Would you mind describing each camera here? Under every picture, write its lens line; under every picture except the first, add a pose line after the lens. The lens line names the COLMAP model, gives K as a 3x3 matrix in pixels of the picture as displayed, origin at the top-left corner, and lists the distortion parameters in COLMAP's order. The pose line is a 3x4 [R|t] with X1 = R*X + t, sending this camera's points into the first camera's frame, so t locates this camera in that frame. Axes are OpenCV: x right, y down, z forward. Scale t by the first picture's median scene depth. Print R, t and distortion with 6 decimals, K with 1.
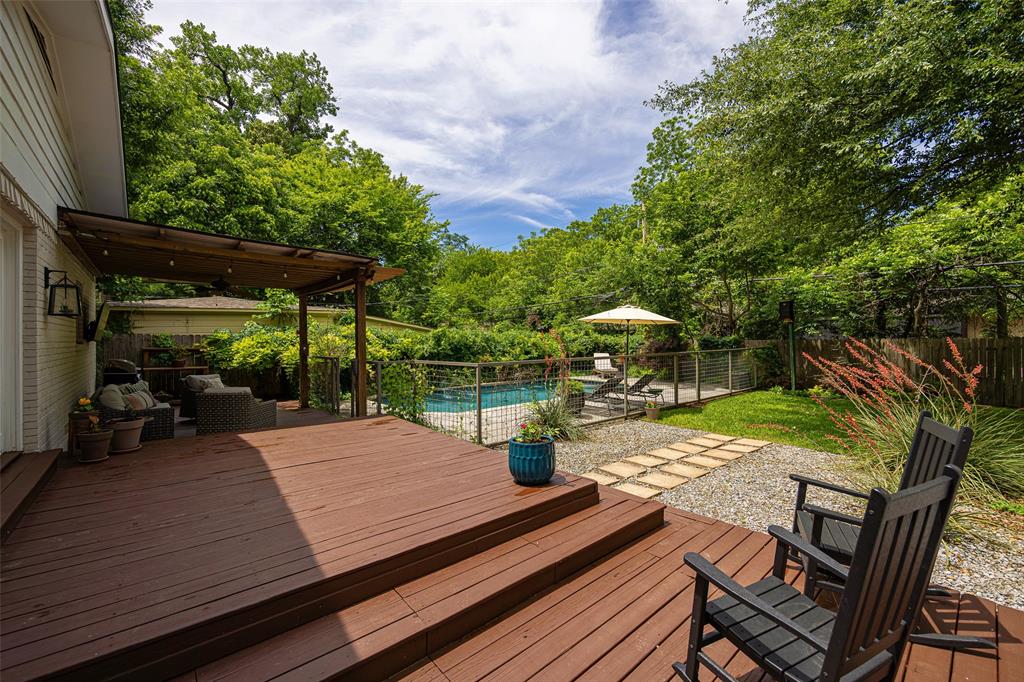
lens RADIAL K [[407.9, 0, 515.3], [0, 407.9, 336.2], [0, 0, 1]] dist [-0.001018, -0.000044]
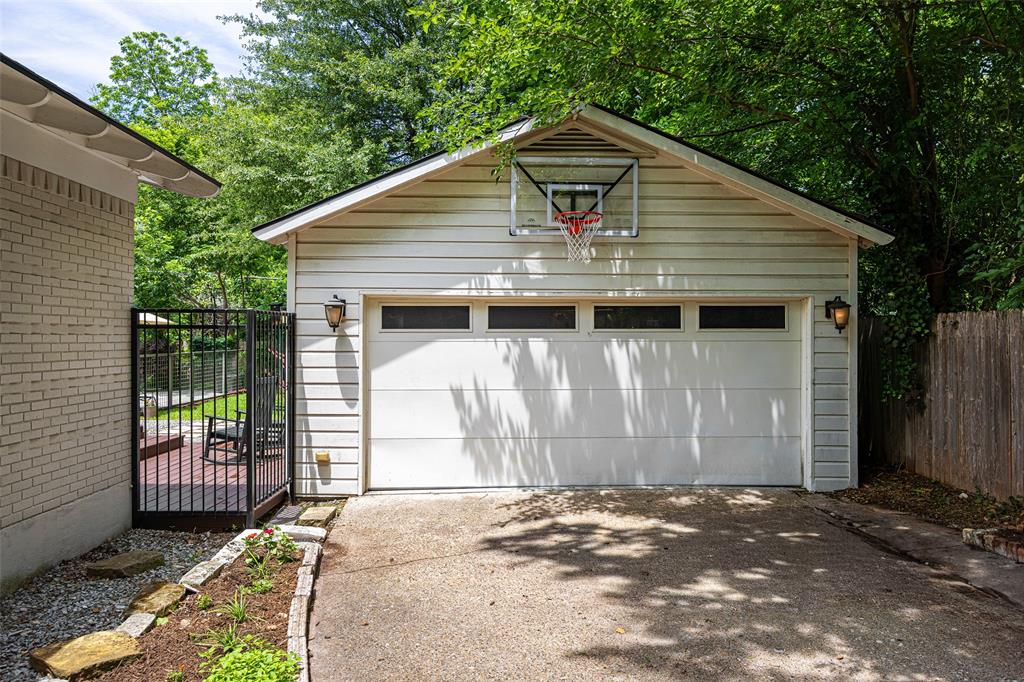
lens RADIAL K [[659.8, 0, 513.0], [0, 659.8, 338.3], [0, 0, 1]] dist [0.004072, 0.001635]
pose [[0.625791, 0.009250, 0.779936, -0.209455], [-0.013516, 0.999908, -0.001014, -0.004218], [-0.779874, -0.009907, 0.625859, -0.406453]]
